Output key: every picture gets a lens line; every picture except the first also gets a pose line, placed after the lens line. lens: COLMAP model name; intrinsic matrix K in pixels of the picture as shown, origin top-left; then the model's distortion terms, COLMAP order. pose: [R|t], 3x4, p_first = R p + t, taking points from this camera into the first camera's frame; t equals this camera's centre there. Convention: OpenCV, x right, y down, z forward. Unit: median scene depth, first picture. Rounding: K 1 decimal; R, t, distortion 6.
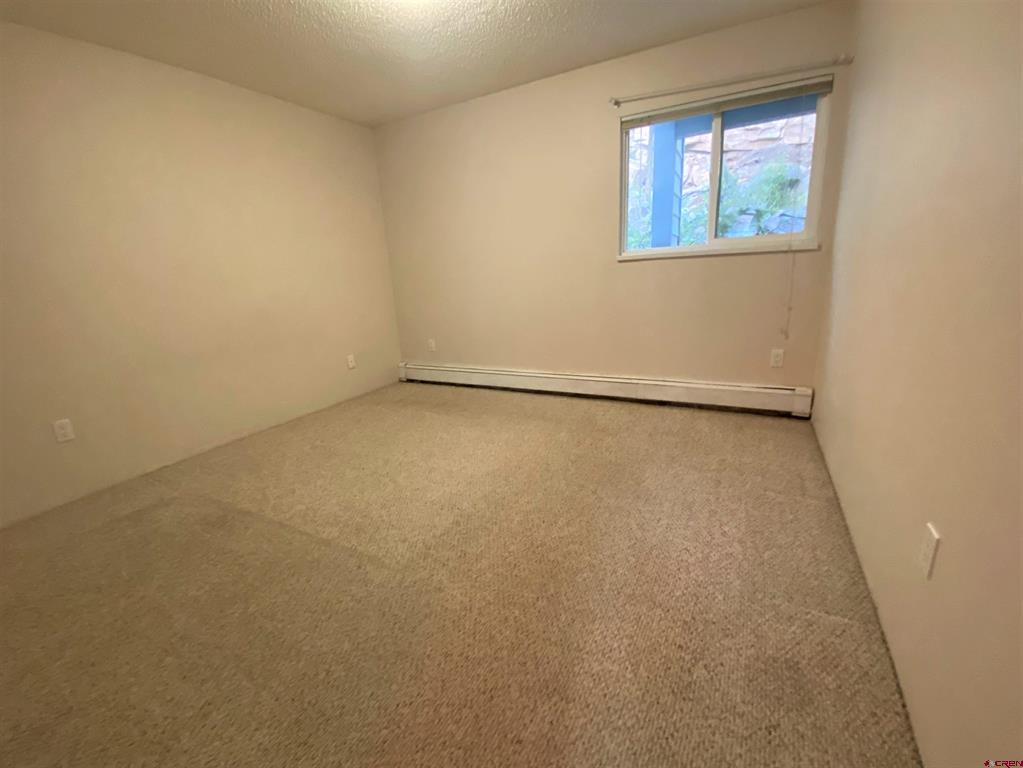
lens RADIAL K [[412.9, 0, 511.3], [0, 412.9, 379.6], [0, 0, 1]] dist [0.070102, -0.047755]
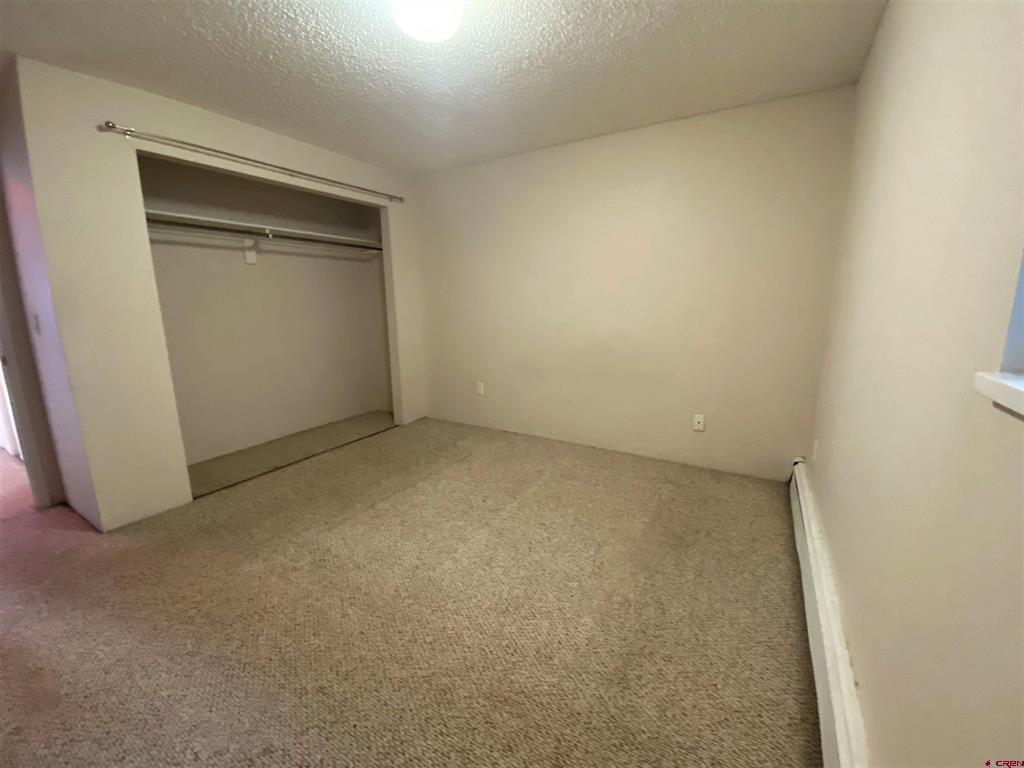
lens RADIAL K [[413.3, 0, 511.8], [0, 413.3, 379.6], [0, 0, 1]] dist [0.070102, -0.047755]
pose [[-0.044861, 0.258885, -0.964866, 0.650978], [-0.241507, 0.934379, 0.261933, -0.412449], [0.969361, 0.244773, 0.020606, 1.048512]]
